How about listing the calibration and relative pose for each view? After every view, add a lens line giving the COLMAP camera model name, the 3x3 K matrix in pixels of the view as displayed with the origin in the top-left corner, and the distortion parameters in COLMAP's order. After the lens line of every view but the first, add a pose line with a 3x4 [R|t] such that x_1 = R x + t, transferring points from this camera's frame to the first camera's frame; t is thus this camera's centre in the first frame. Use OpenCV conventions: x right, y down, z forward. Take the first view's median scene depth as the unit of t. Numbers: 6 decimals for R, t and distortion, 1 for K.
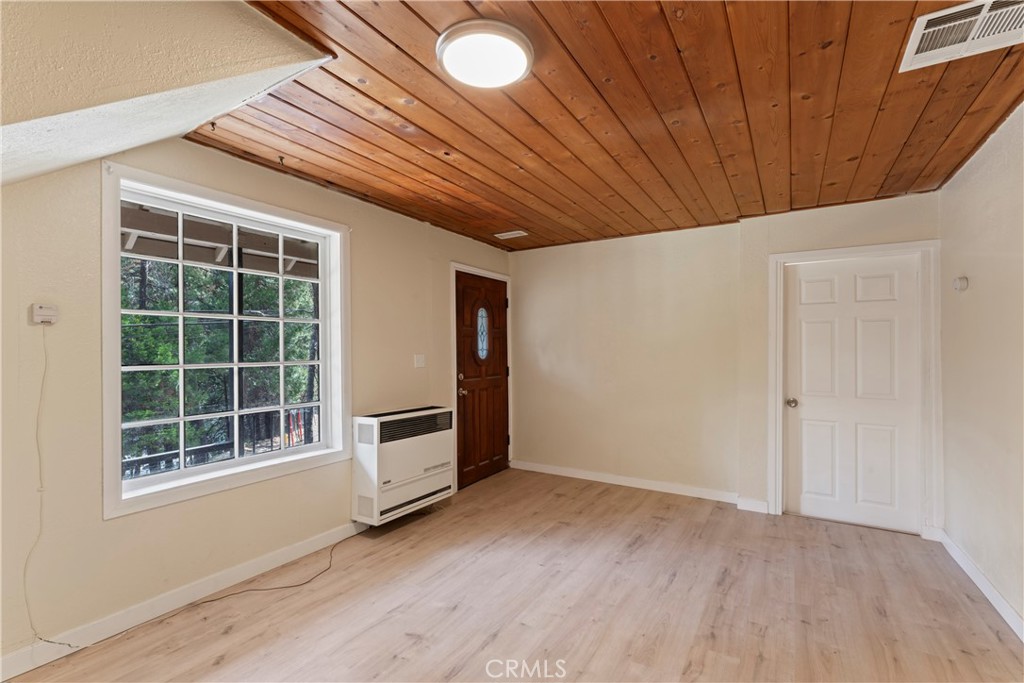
lens RADIAL K [[464.5, 0, 510.4], [0, 464.5, 345.3], [0, 0, 1]] dist [-0.000258, 0.000370]
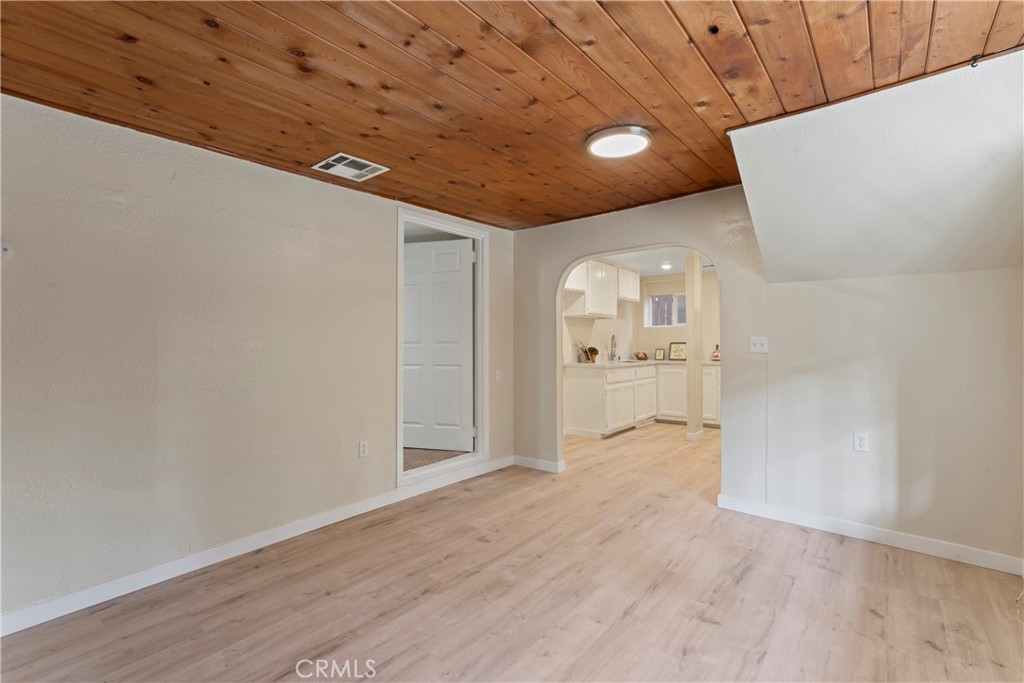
lens RADIAL K [[464.5, 0, 510.4], [0, 464.5, 345.3], [0, 0, 1]] dist [-0.000258, 0.000370]
pose [[-0.990180, 0.004279, 0.139732, 0.063581], [0.004401, 0.999990, 0.000567, 0.026843], [-0.139728, 0.001177, -0.990189, 1.774763]]
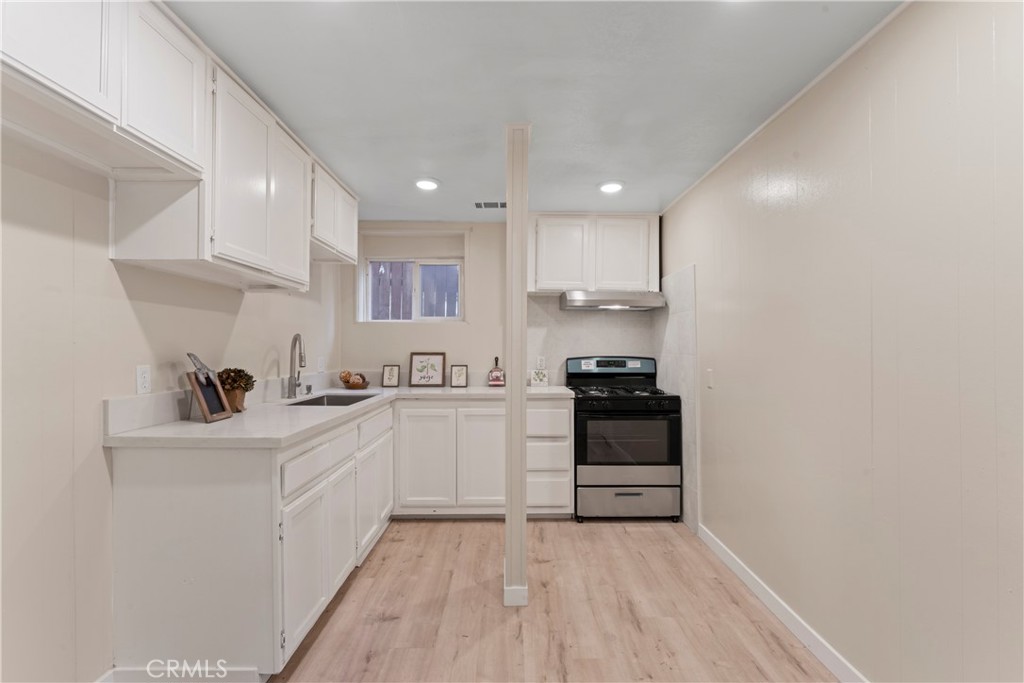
lens RADIAL K [[464.5, 0, 510.4], [0, 464.5, 345.3], [0, 0, 1]] dist [-0.000258, 0.000370]
pose [[-0.854959, -0.004030, -0.518681, 0.047879], [-0.000547, 0.999976, -0.006868, 0.022035], [0.518696, -0.005588, -0.854940, 1.464800]]
